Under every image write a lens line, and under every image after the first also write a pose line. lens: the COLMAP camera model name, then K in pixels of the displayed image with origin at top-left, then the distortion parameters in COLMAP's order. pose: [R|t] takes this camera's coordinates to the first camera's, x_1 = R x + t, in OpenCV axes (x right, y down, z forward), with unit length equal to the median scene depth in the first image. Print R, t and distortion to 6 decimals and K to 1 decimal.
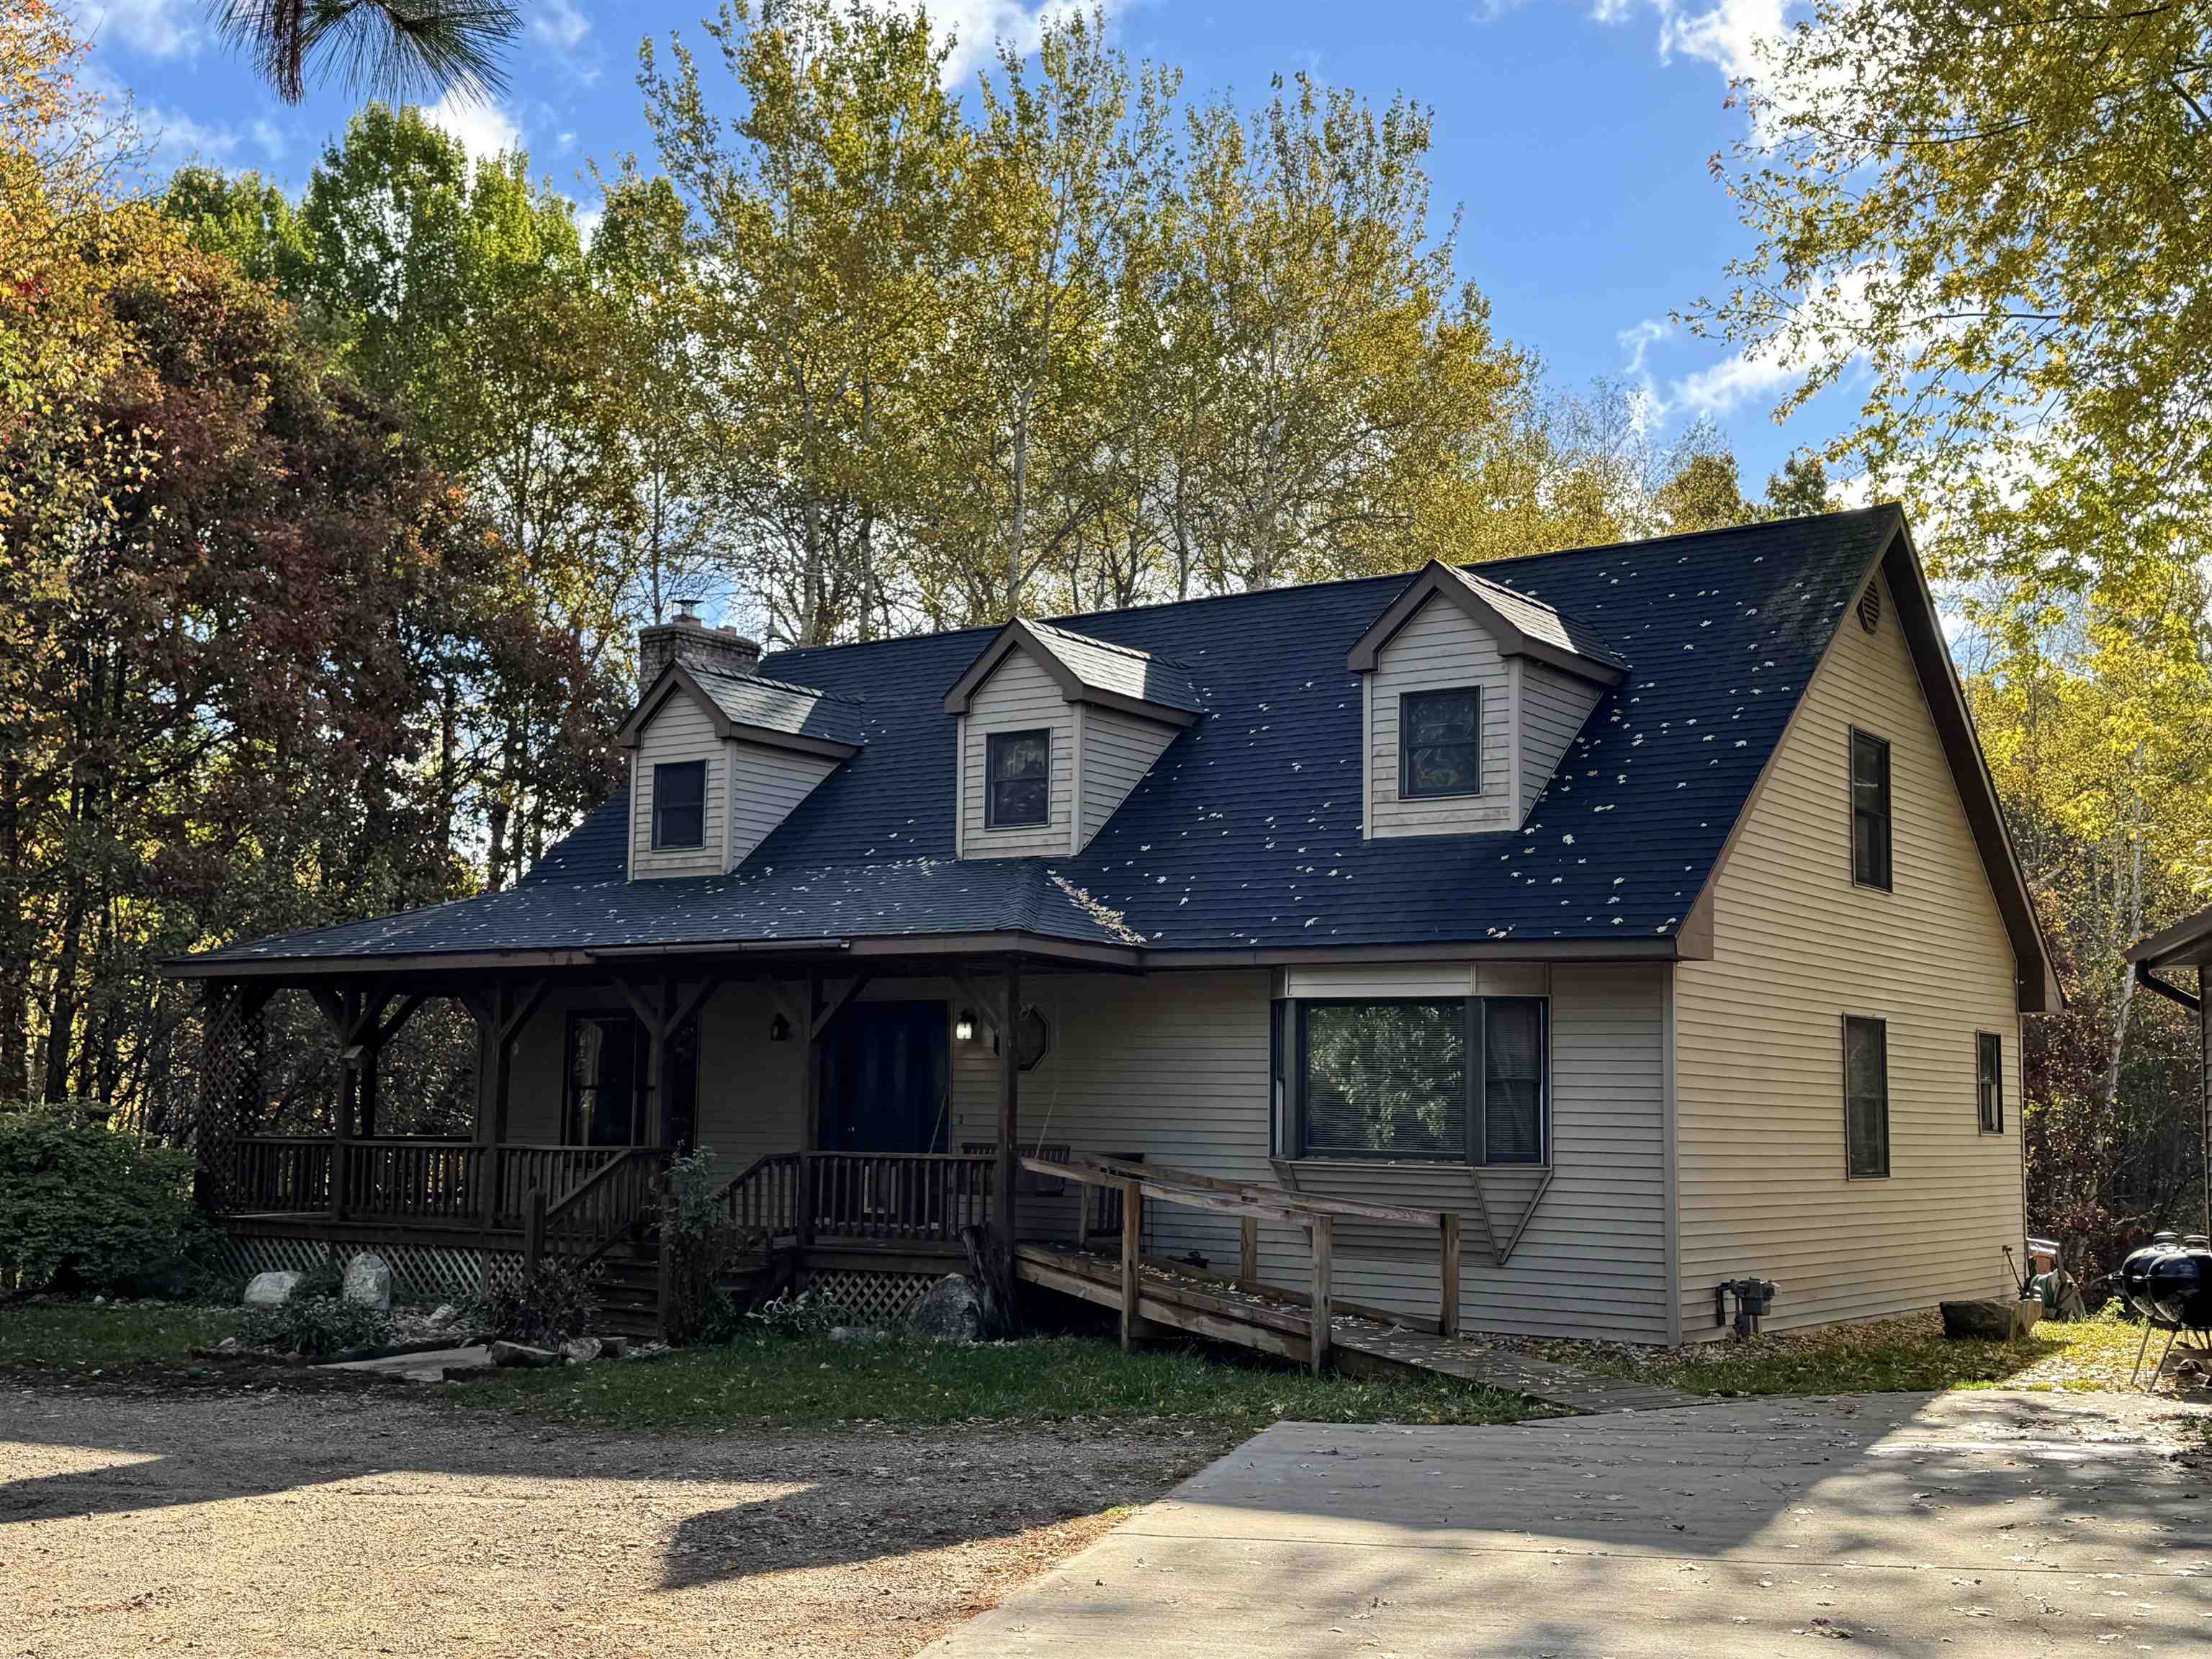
lens RADIAL K [[2492.6, 0, 1114.7], [0, 2492.6, 837.9], [0, 0, 1]] dist [0.065257, 0.000000]
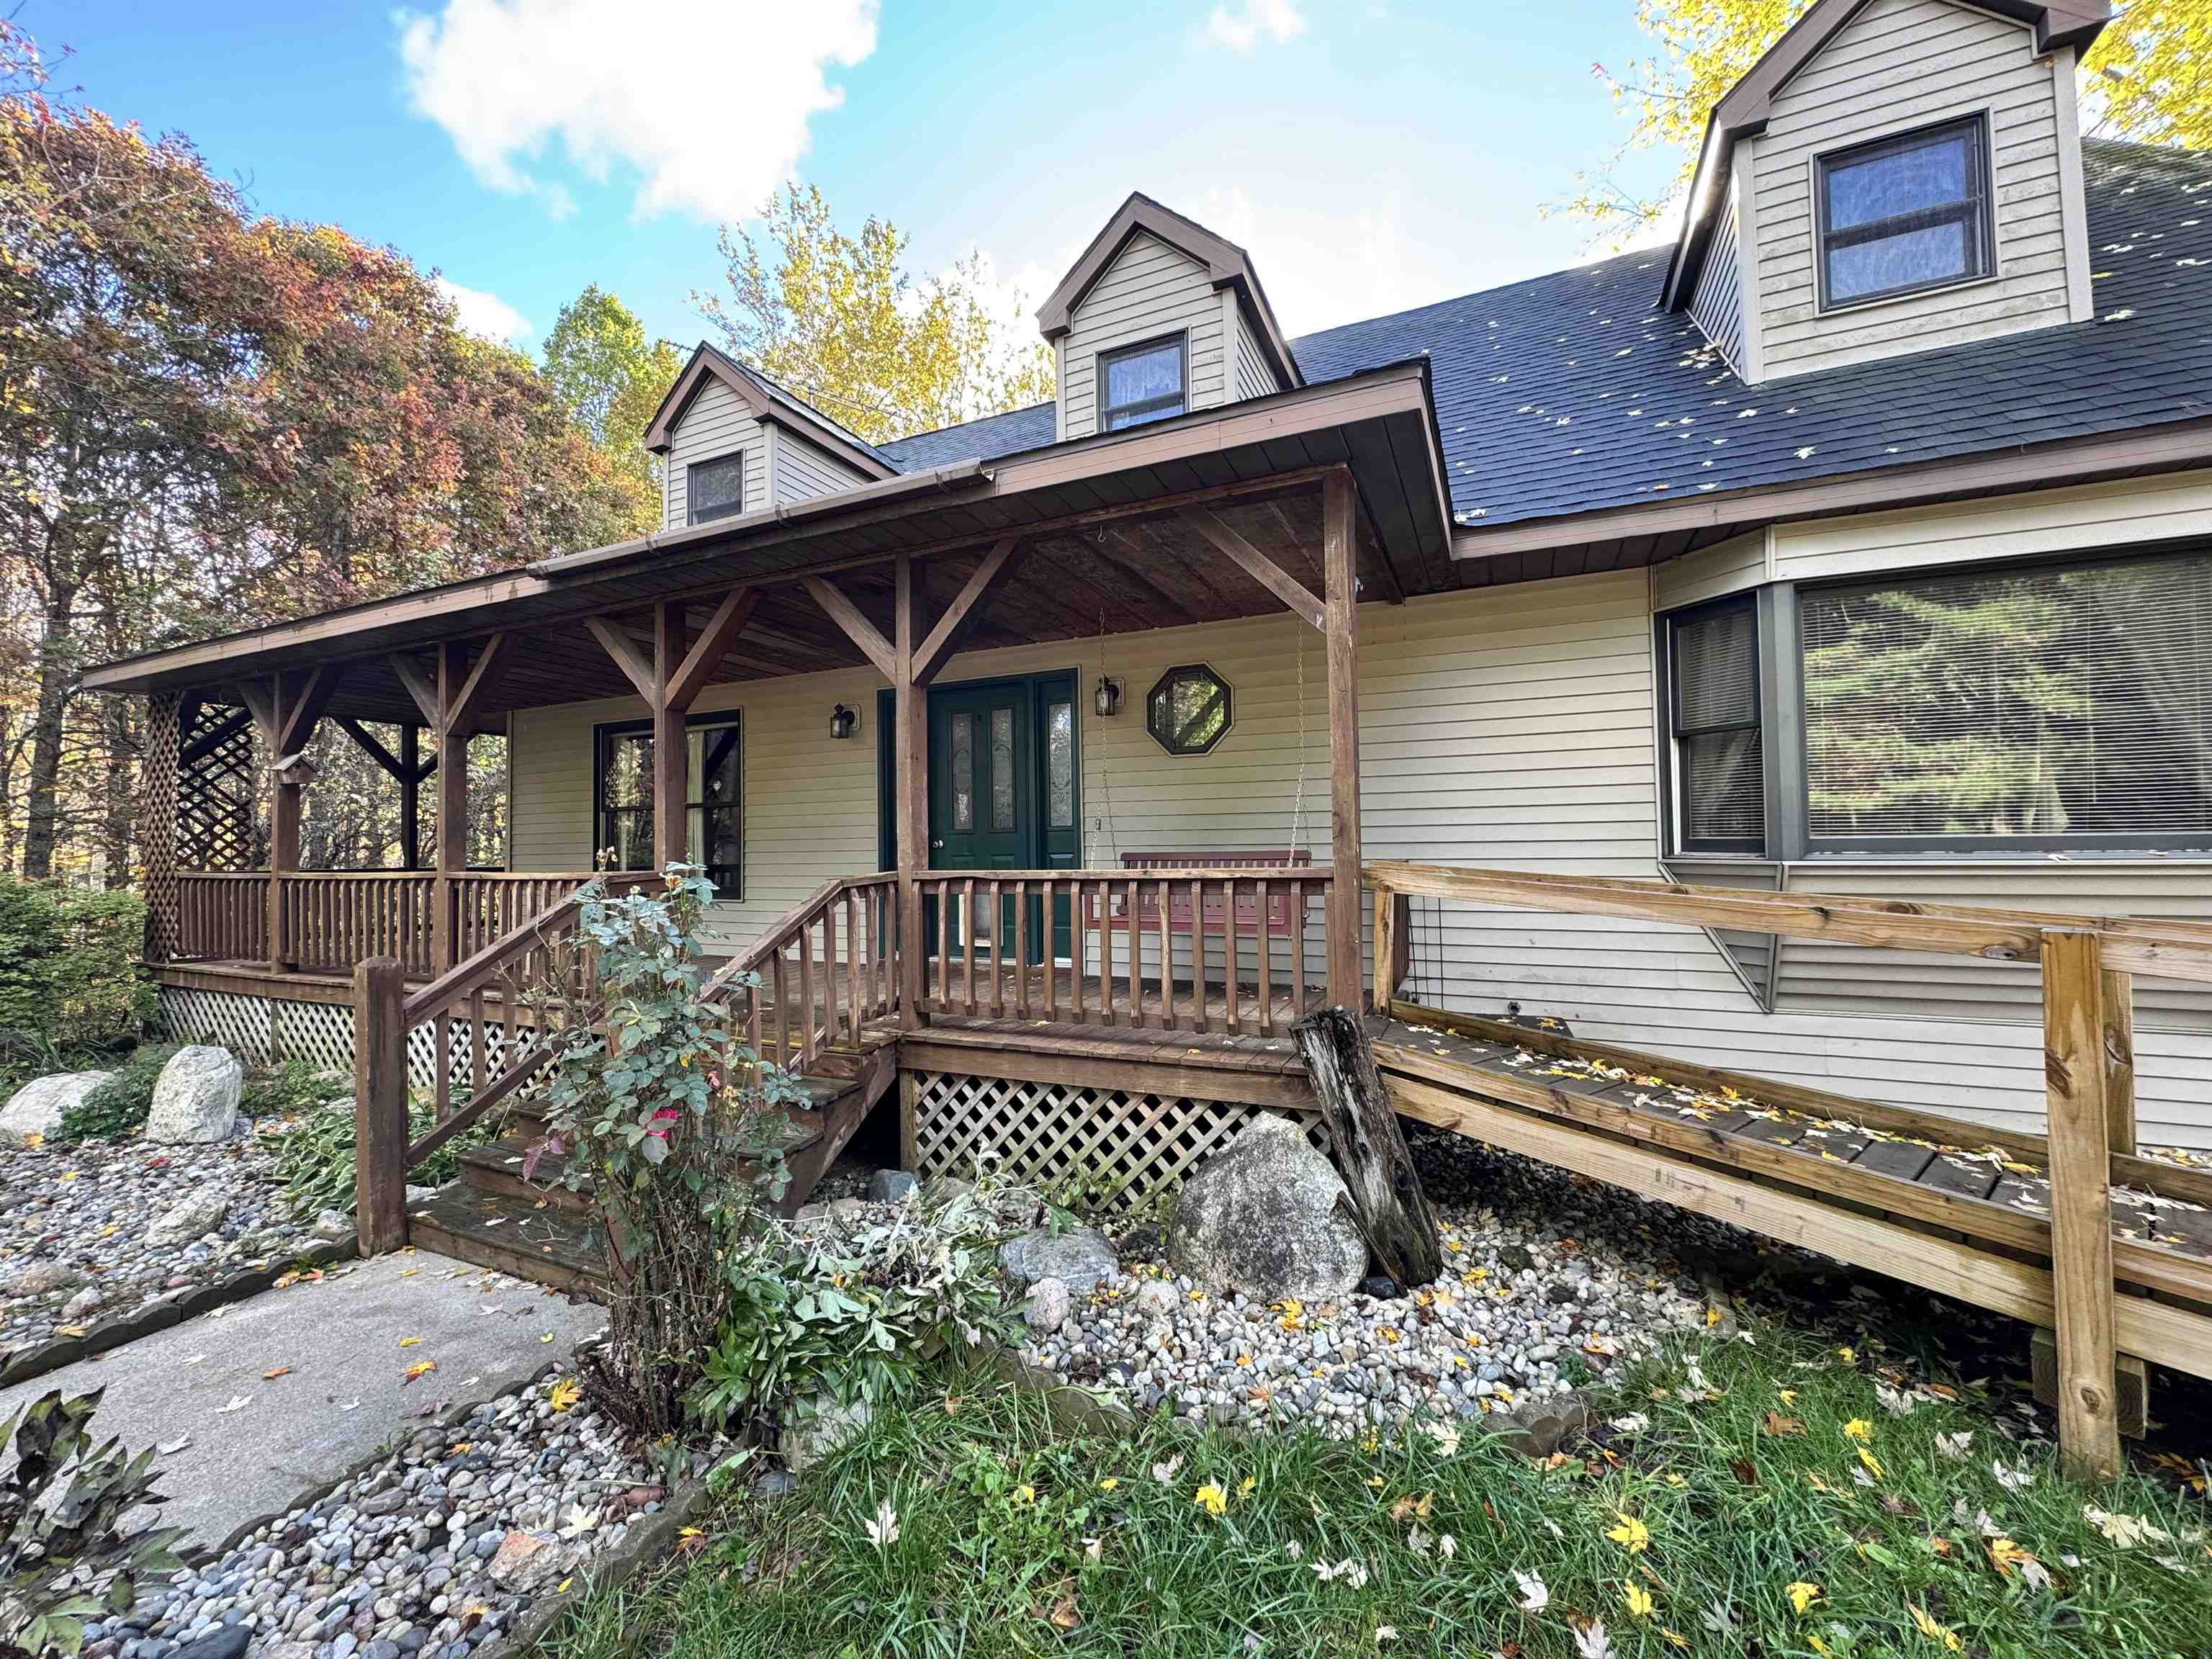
lens RADIAL K [[880.5, 0, 1107.0], [0, 880.5, 827.3], [0, 0, 1]] dist [0.003309, -0.000080]
pose [[0.982662, -0.021196, 0.184189, -0.112099], [0.006838, 0.996911, 0.078239, 0.096222], [-0.185278, -0.075623, 0.979772, 0.762924]]
